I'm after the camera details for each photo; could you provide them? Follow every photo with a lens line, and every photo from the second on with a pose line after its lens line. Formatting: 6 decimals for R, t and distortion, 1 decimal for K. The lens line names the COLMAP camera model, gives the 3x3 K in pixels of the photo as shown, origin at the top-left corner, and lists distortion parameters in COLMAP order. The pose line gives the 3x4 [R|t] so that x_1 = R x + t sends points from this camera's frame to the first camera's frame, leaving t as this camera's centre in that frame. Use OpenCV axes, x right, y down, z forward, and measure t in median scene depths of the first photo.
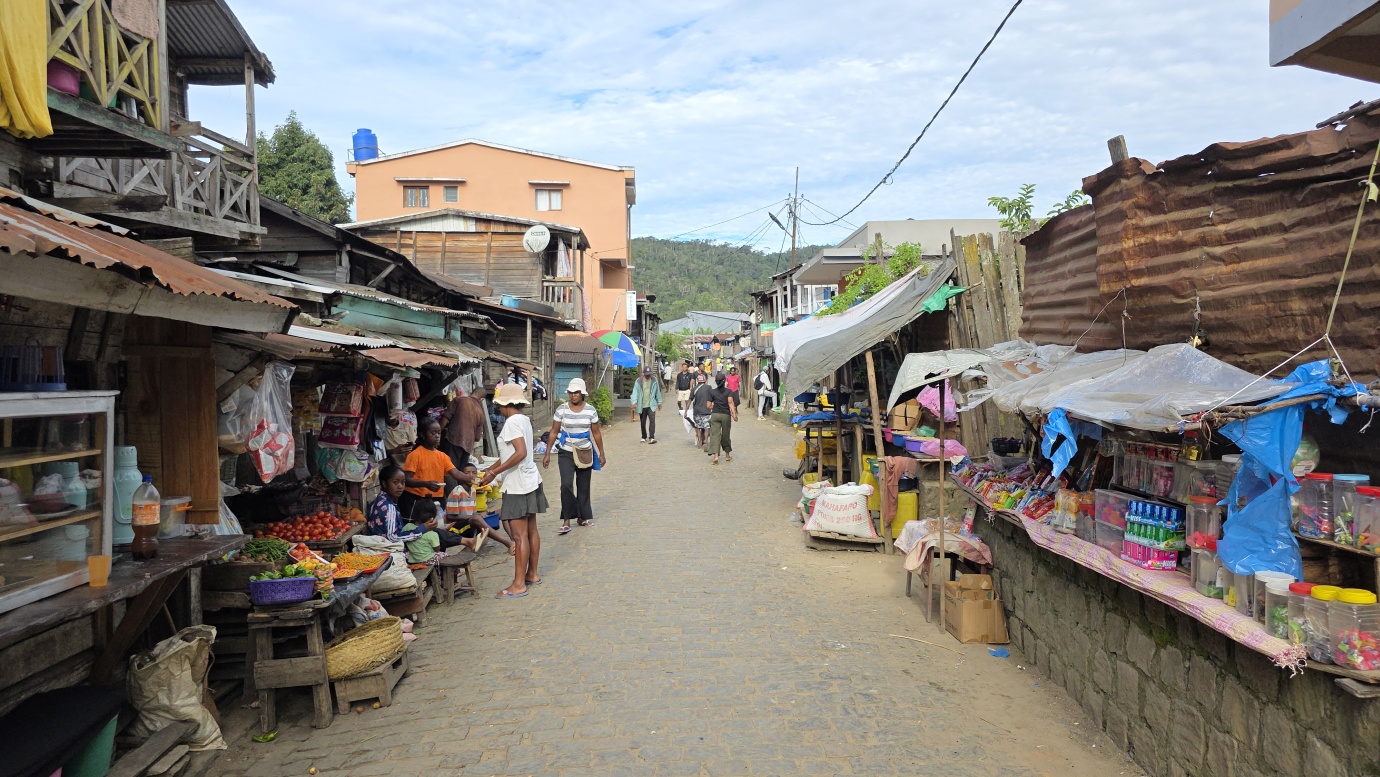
lens RADIAL K [[914.8, 0, 690.2], [0, 914.8, 387.3], [0, 0, 1]] dist [0.035737, -0.017419]
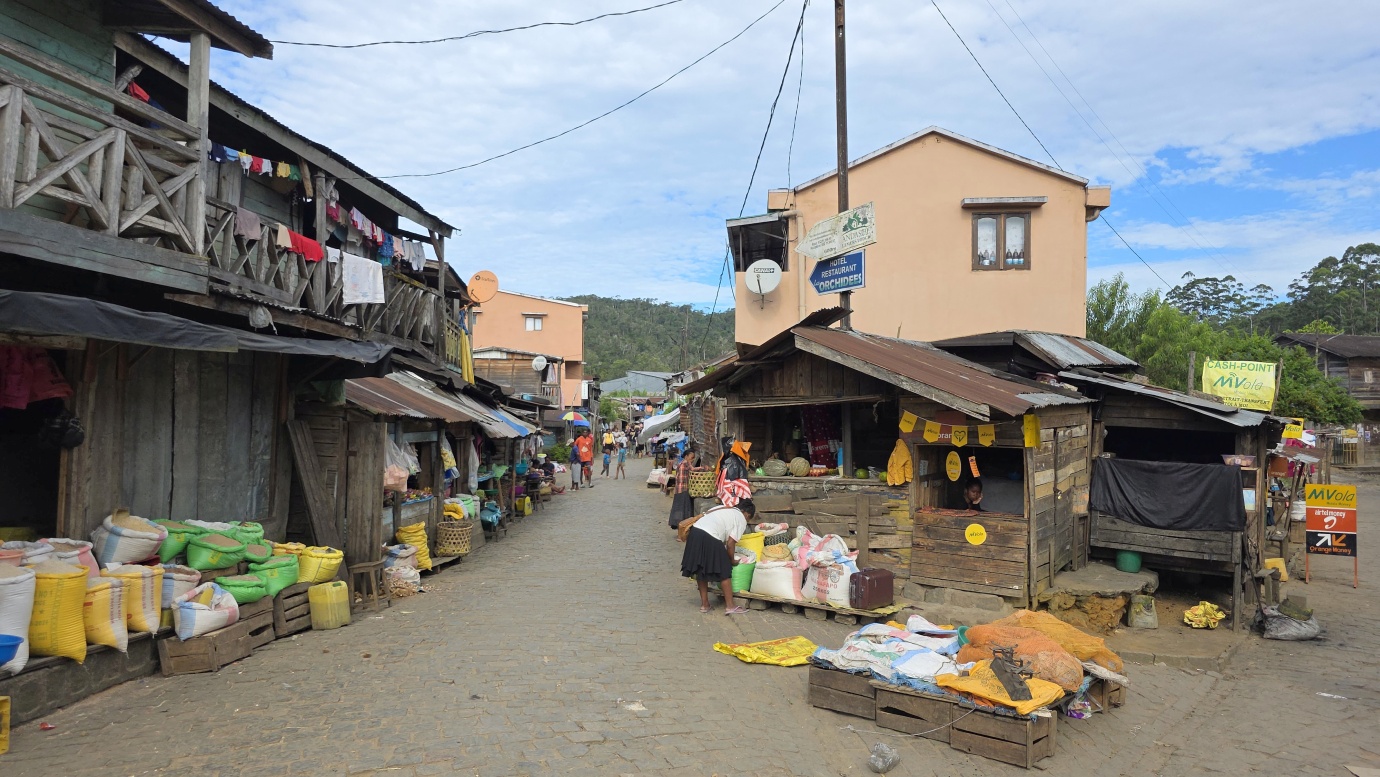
lens RADIAL K [[914.8, 0, 685.9], [0, 914.8, 393.1], [0, 0, 1]] dist [0.035737, -0.017419]
pose [[0.998152, 0.010333, 0.059890, 0.016322], [-0.007005, 0.998433, -0.055520, 0.003282], [-0.060370, 0.054998, 0.996660, -0.601585]]
